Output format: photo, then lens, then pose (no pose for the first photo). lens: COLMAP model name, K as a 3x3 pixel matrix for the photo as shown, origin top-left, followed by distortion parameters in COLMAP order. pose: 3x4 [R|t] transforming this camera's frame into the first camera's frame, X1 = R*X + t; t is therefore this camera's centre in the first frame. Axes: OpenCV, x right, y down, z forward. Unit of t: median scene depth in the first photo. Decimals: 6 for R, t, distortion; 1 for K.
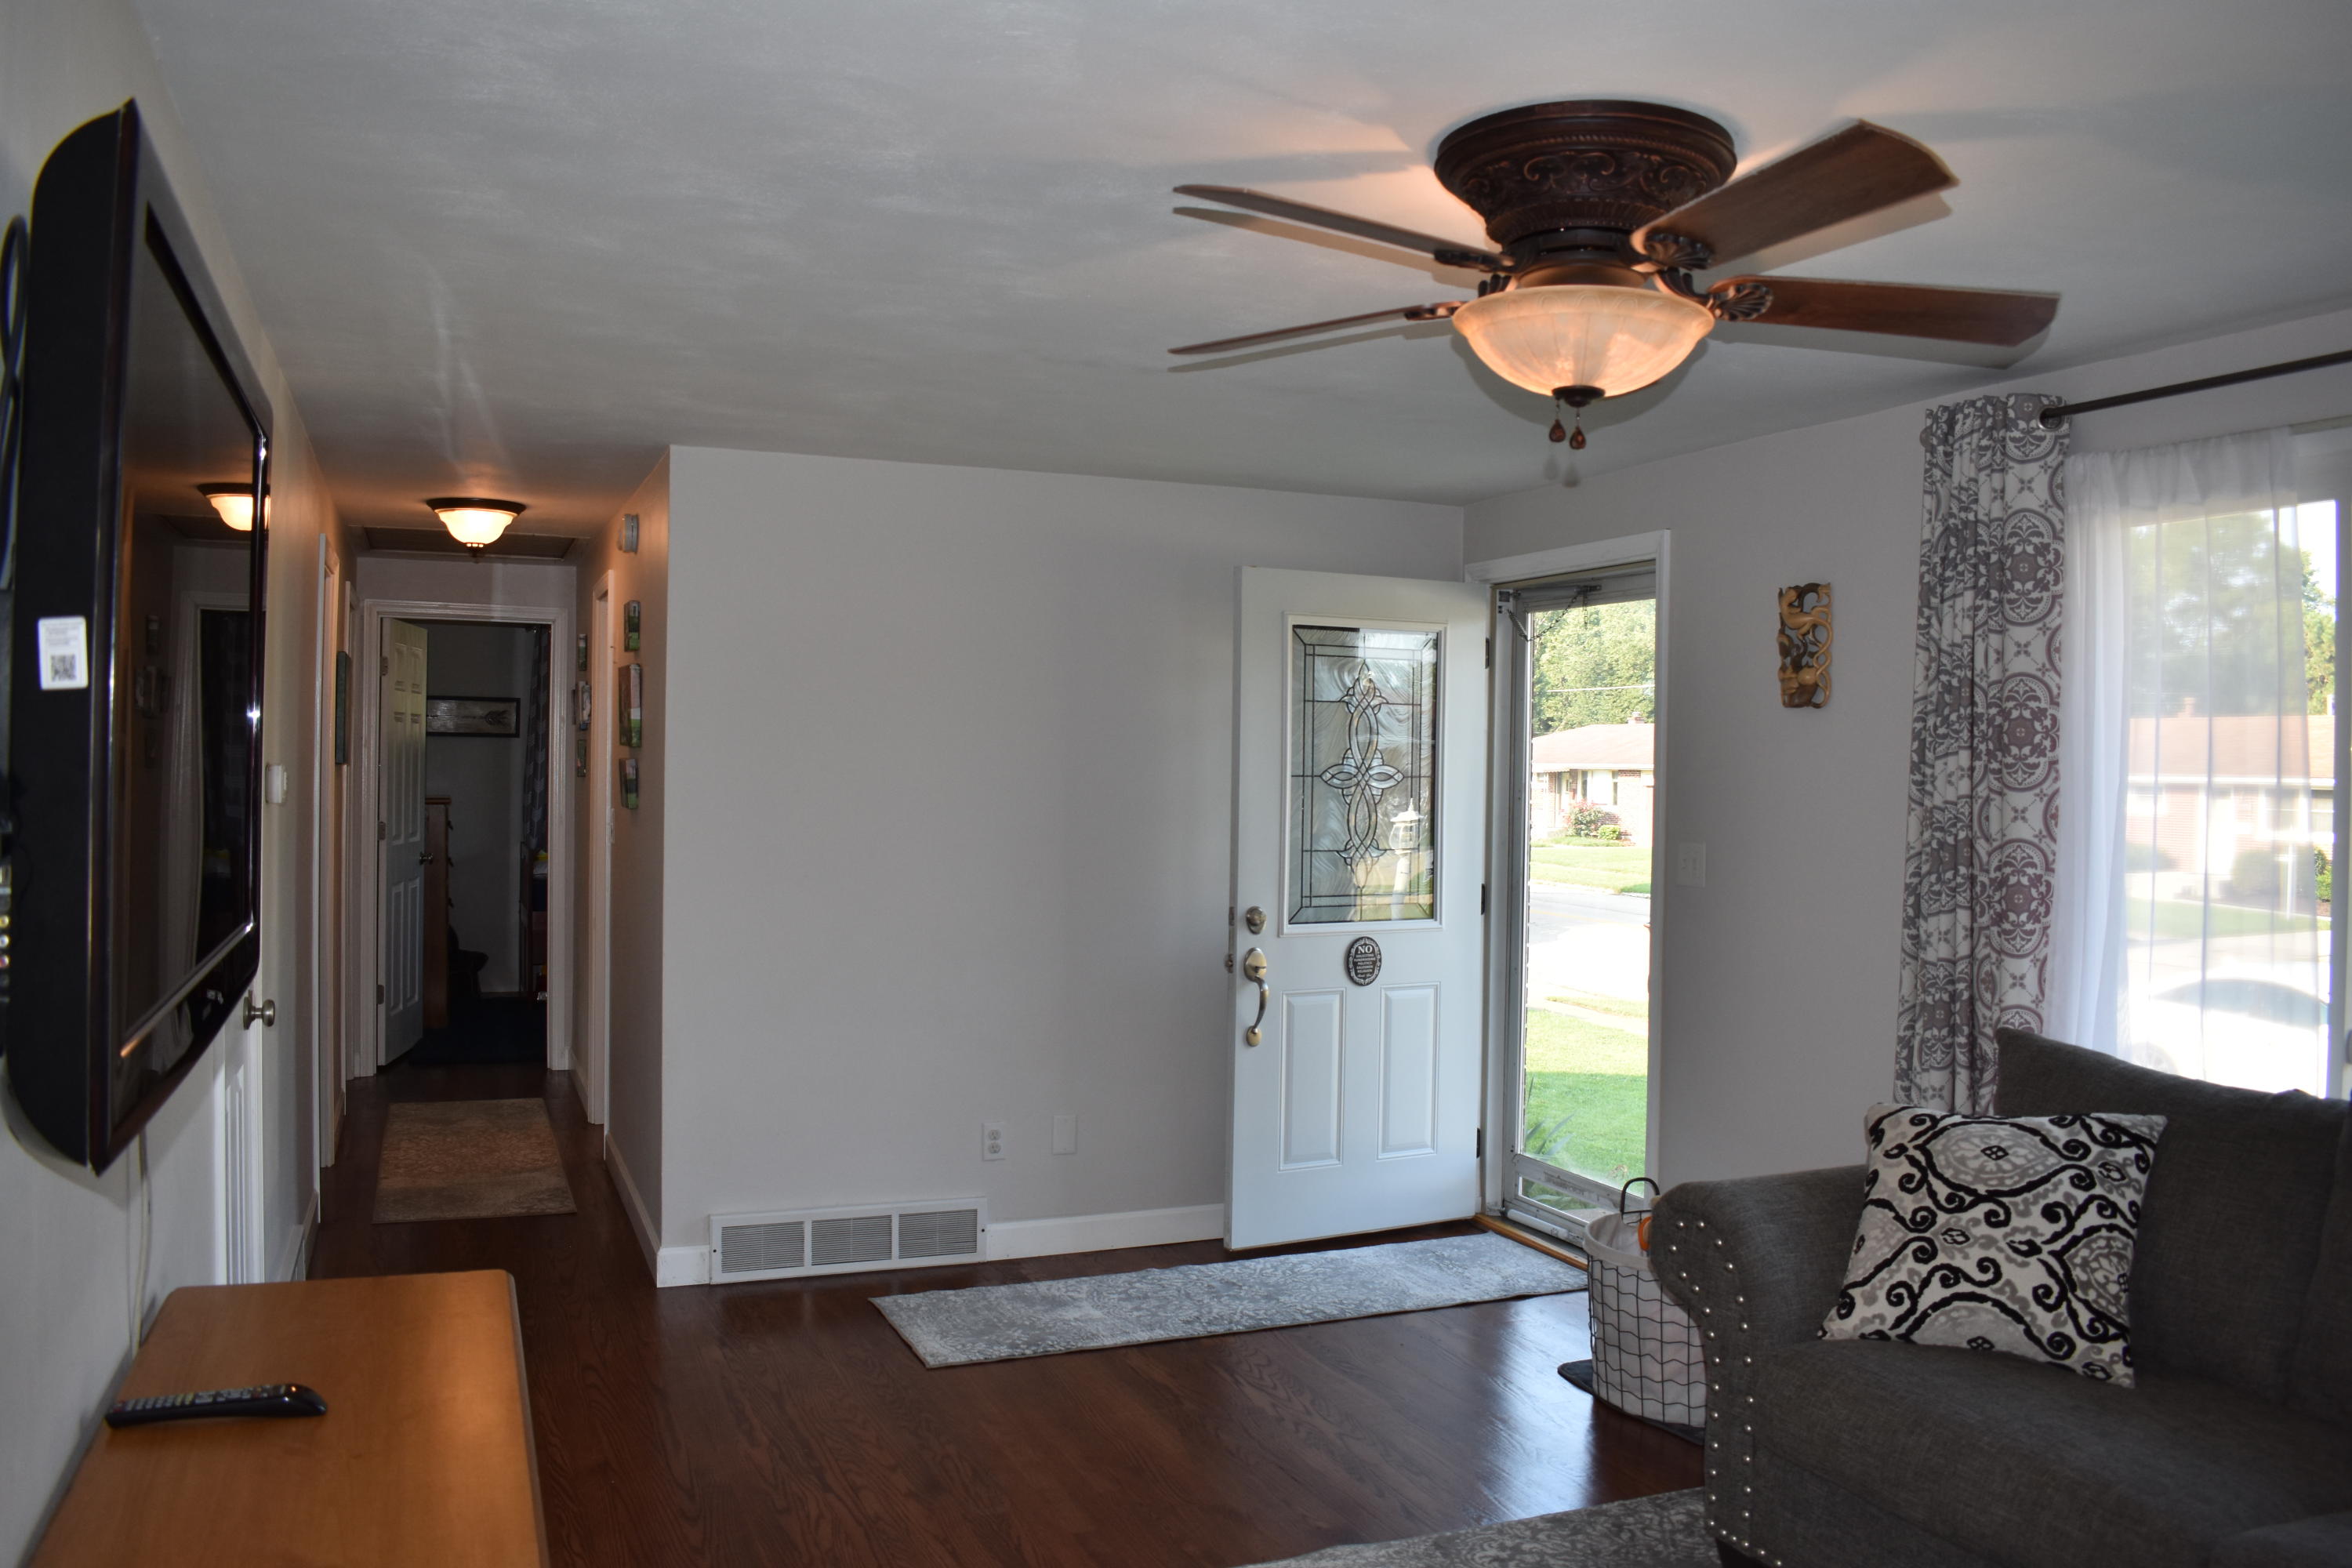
lens RADIAL K [[1839.5, 0, 1180.2], [0, 1839.5, 777.7], [0, 0, 1]] dist [-0.096016, 0.014368]
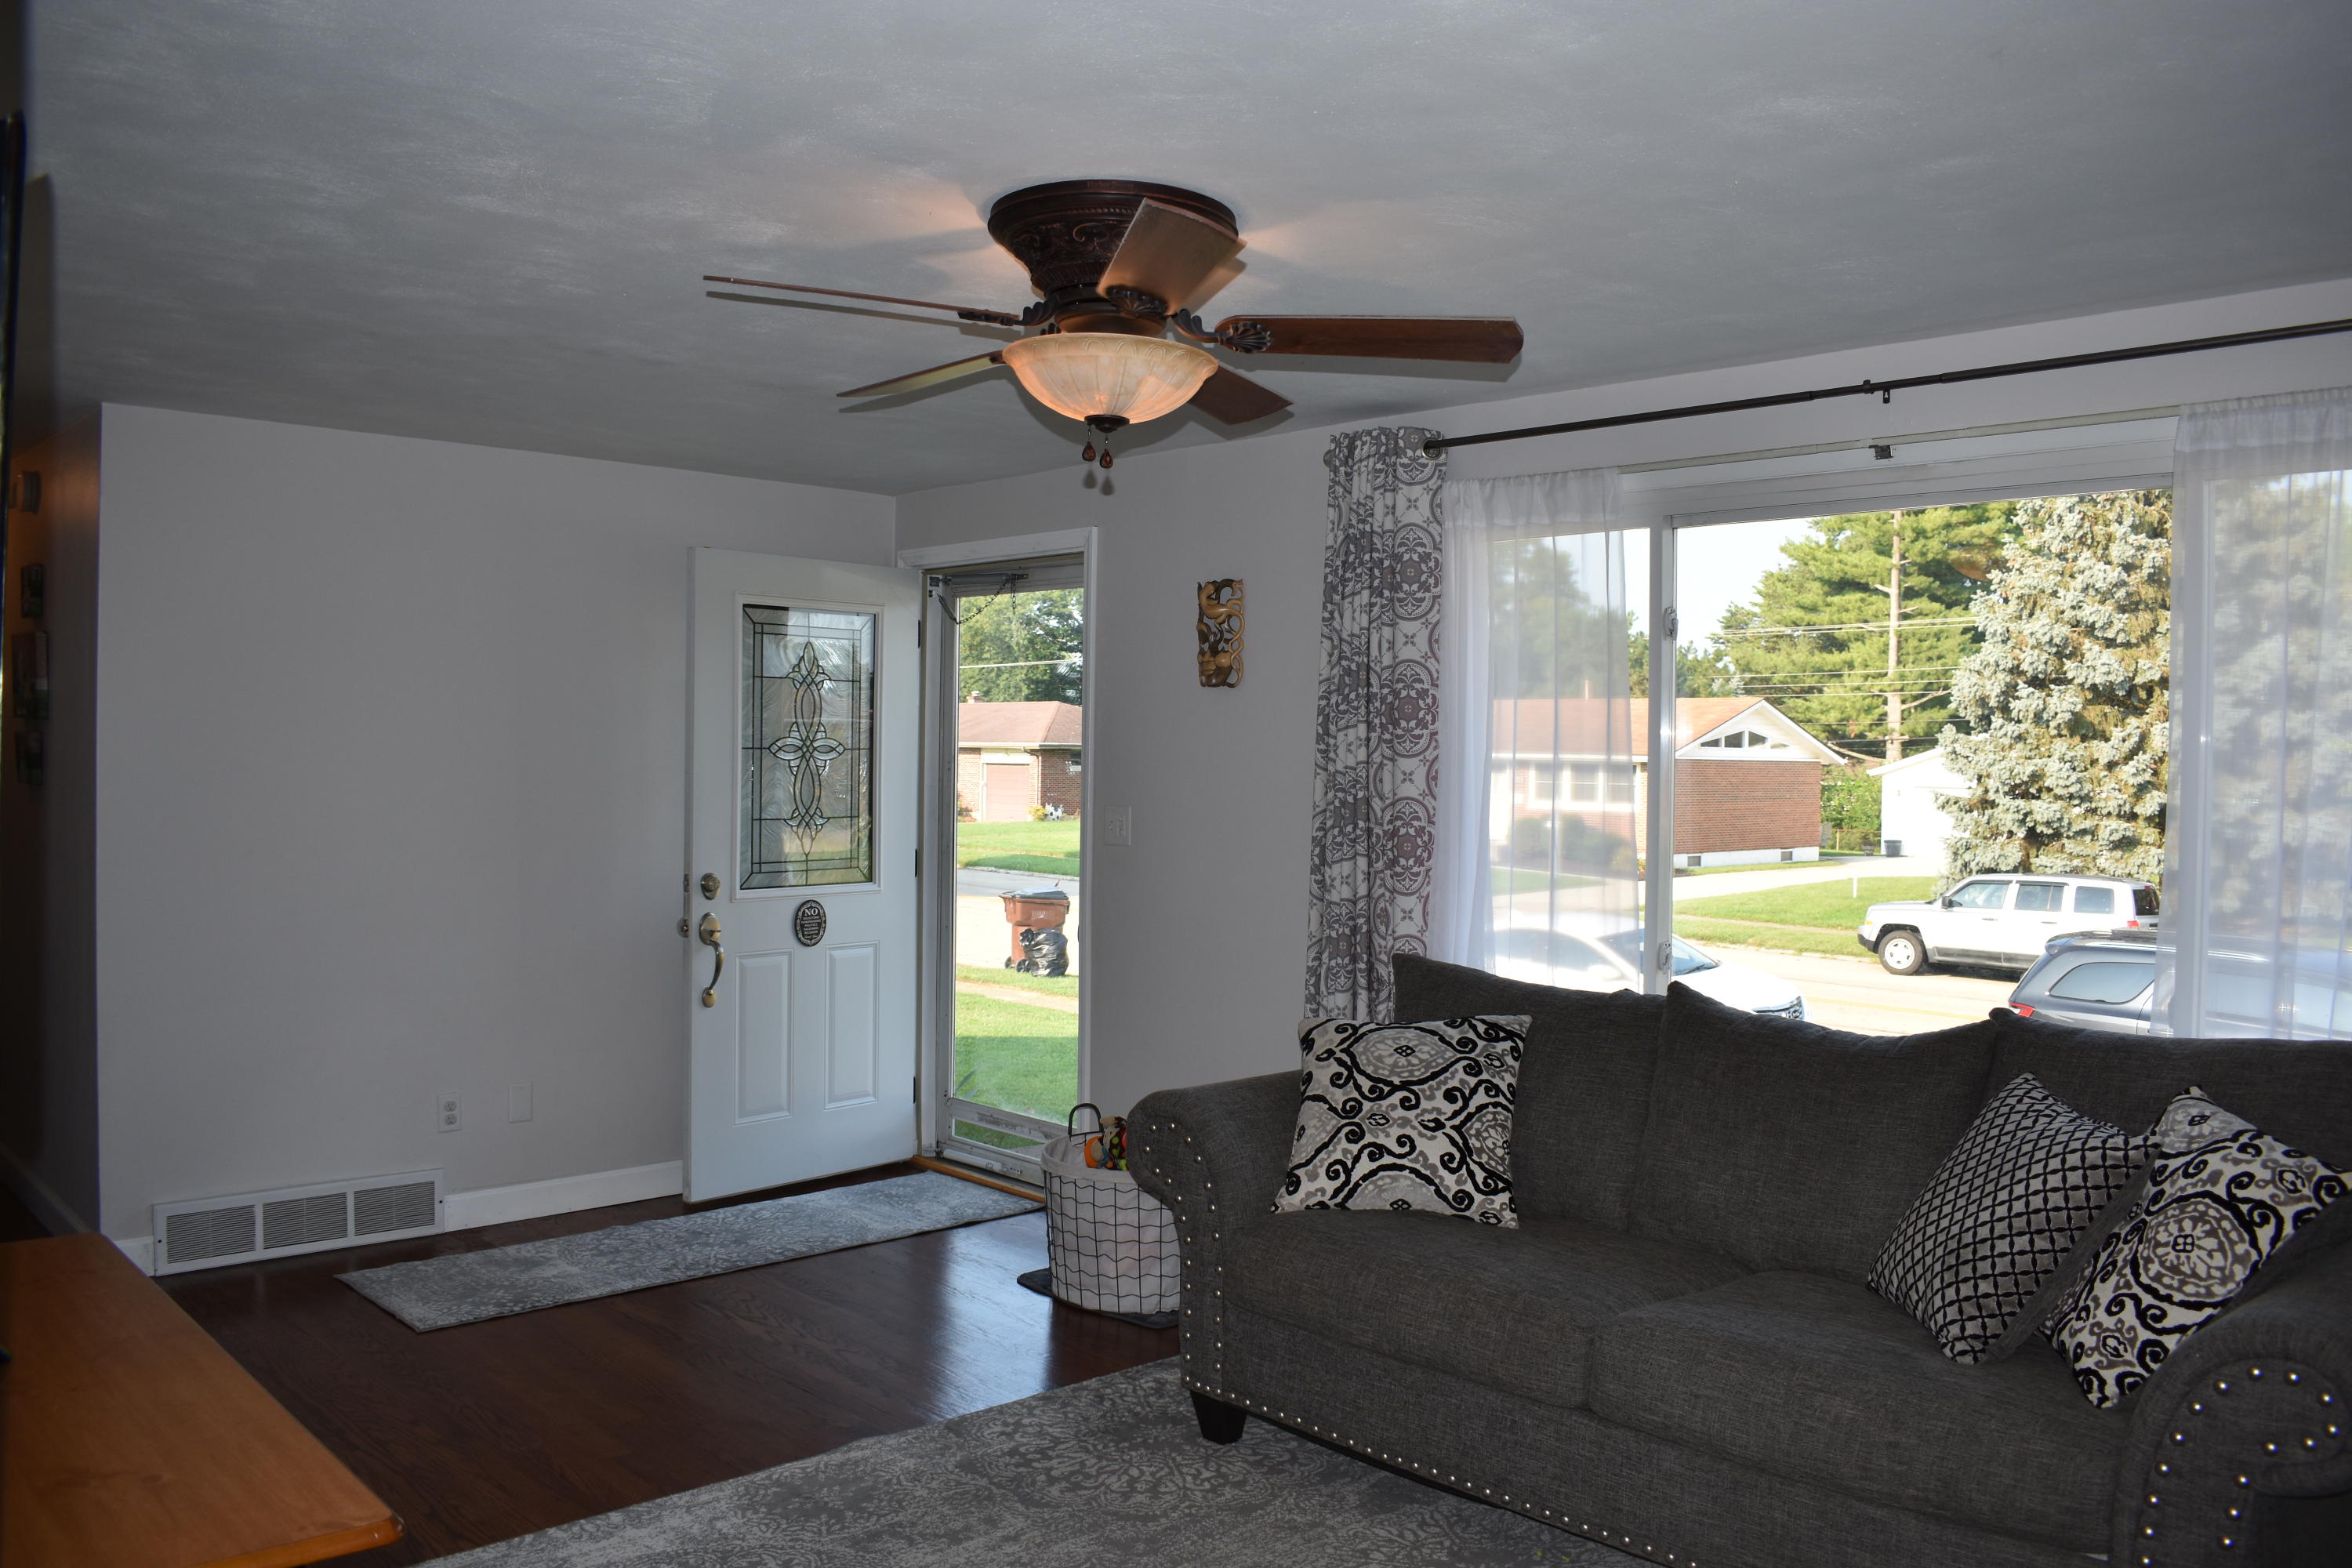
lens RADIAL K [[1839.5, 0, 1180.2], [0, 1839.5, 777.7], [0, 0, 1]] dist [-0.096016, 0.014368]
pose [[0.935618, -0.006345, 0.352957, -0.104332], [0.002277, 0.999926, 0.011941, 0.005581], [-0.353007, -0.010369, 0.935563, -0.091425]]
